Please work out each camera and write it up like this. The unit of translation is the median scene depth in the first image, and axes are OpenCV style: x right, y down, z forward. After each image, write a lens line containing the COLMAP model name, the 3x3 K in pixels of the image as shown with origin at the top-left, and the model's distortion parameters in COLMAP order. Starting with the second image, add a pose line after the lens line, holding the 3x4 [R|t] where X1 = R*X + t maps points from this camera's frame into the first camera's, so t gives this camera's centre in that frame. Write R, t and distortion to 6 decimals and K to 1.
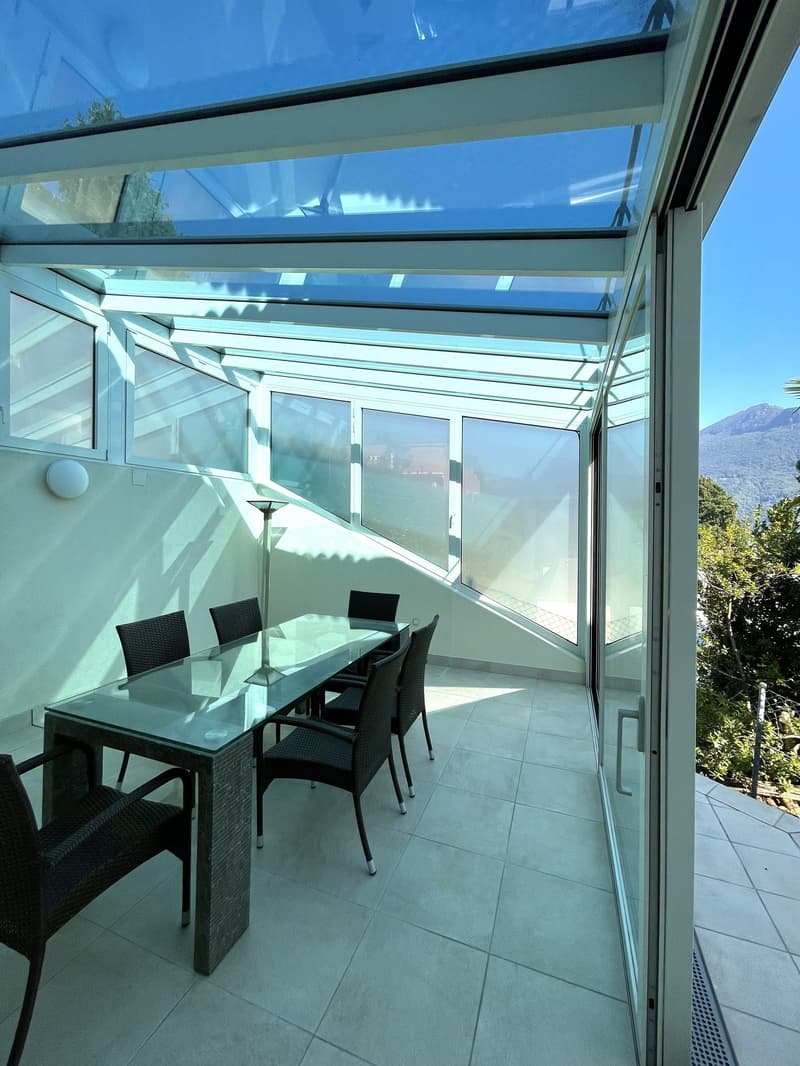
lens RADIAL K [[436.5, 0, 400.9], [0, 436.5, 526.1], [0, 0, 1]] dist [-0.001397, -0.000016]
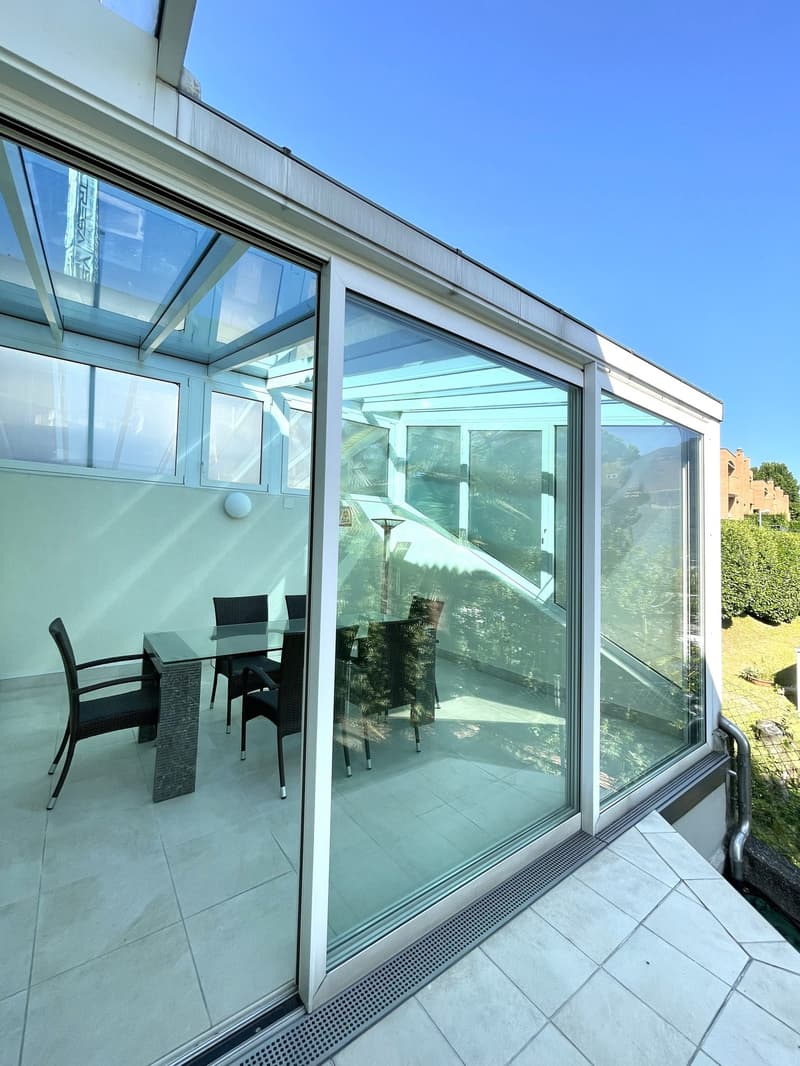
lens RADIAL K [[436.5, 0, 411.2], [0, 436.5, 532.8], [0, 0, 1]] dist [-0.001397, -0.000016]
pose [[0.844936, -0.004824, -0.534846, 0.368503], [-0.017975, 0.999138, -0.037407, 0.022400], [0.534566, 0.041221, 0.844121, 0.030672]]
